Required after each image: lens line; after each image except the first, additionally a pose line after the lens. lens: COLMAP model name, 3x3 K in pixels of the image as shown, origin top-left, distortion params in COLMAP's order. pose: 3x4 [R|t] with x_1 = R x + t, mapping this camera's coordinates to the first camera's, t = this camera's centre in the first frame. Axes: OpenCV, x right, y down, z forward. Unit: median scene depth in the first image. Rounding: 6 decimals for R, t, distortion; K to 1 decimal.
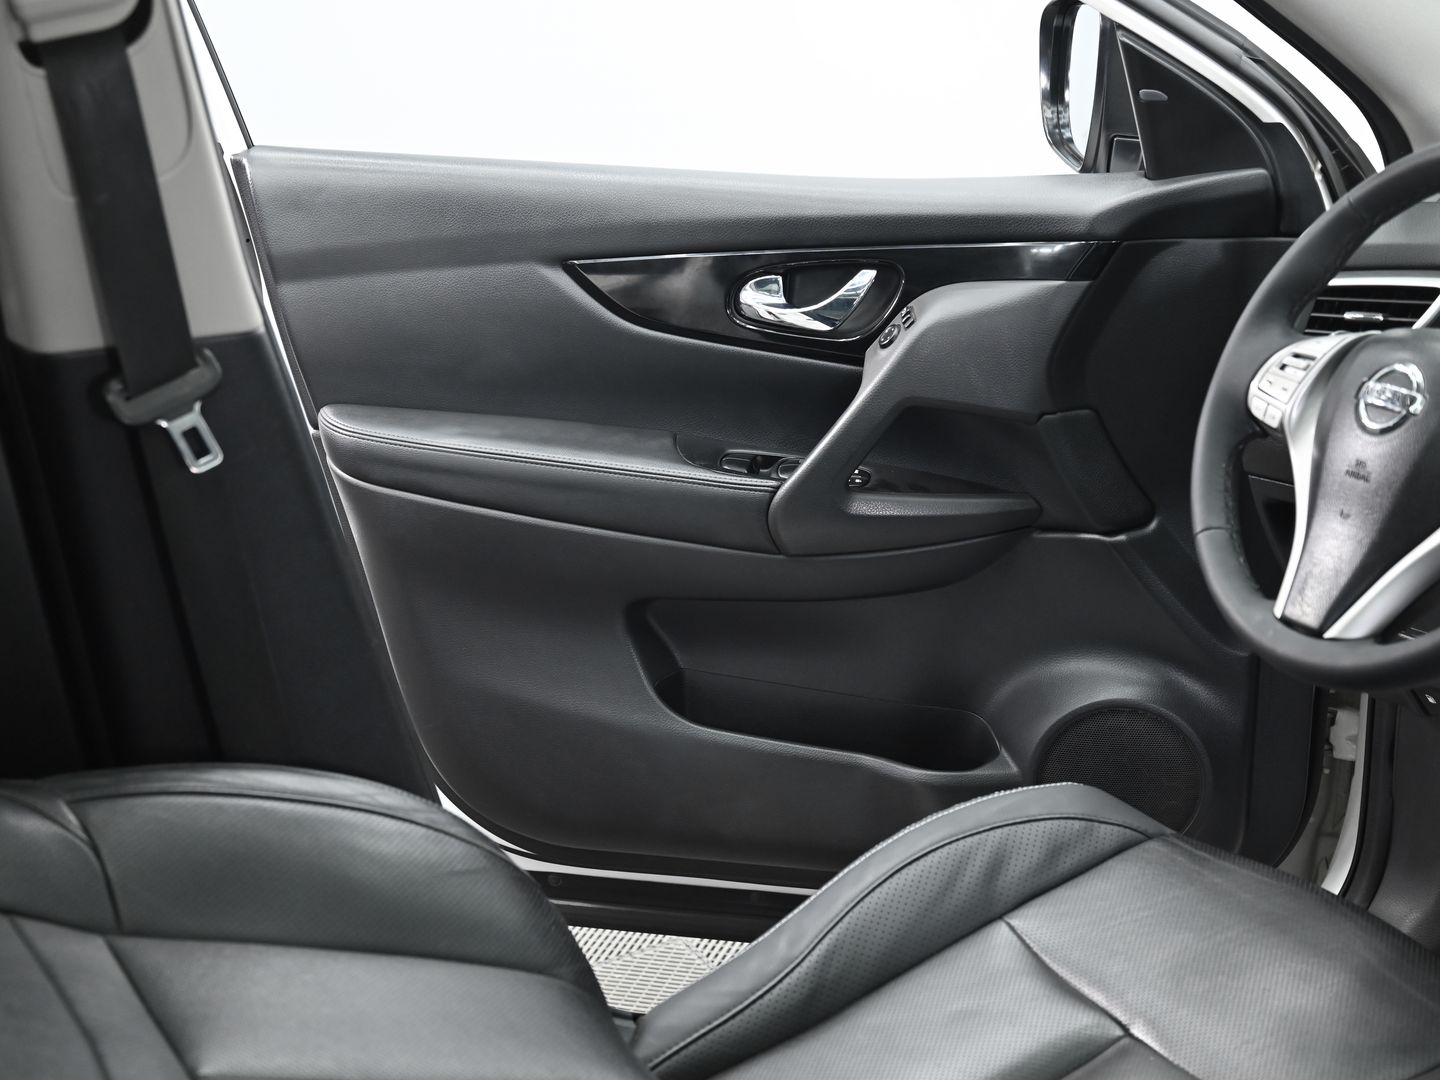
lens RADIAL K [[2206.2, 0, 720.0], [0, 2206.2, 540.0], [0, 0, 1]] dist [-0.028742, -0.079230]
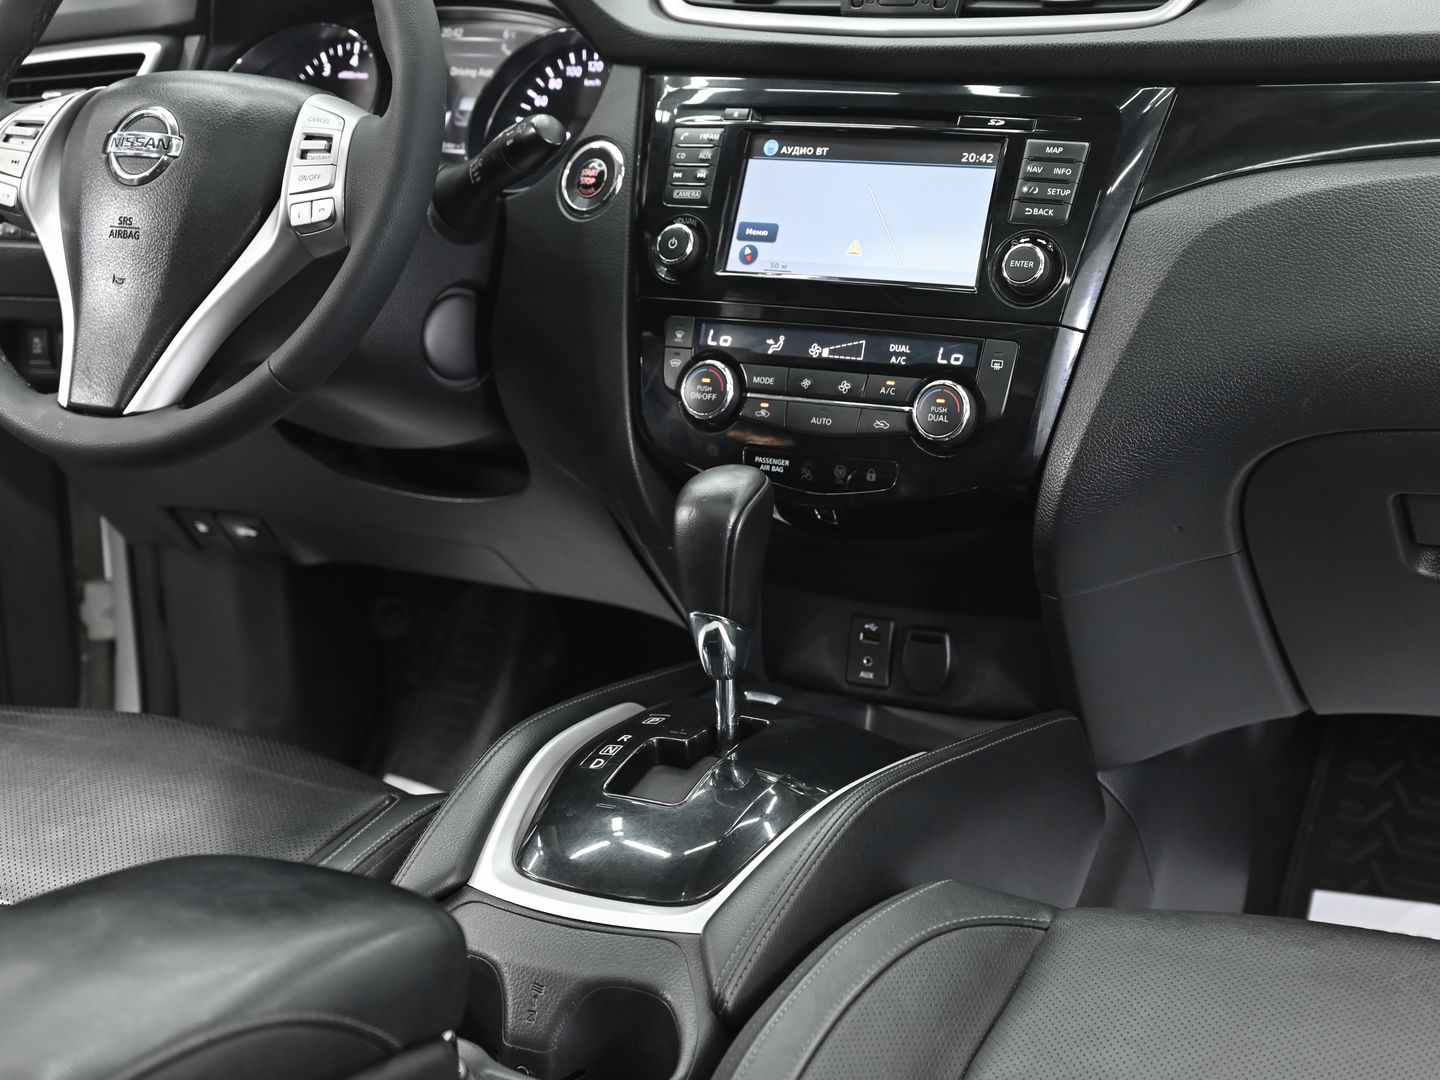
lens RADIAL K [[2733.2, 0, 720.0], [0, 2733.2, 540.0], [0, 0, 1]] dist [0.012965, 0.057929]
pose [[0.829375, -0.170400, 0.532072, -0.116191], [0.176045, 0.983546, 0.040576, 0.083801], [-0.530231, 0.060016, 0.845726, -0.067987]]
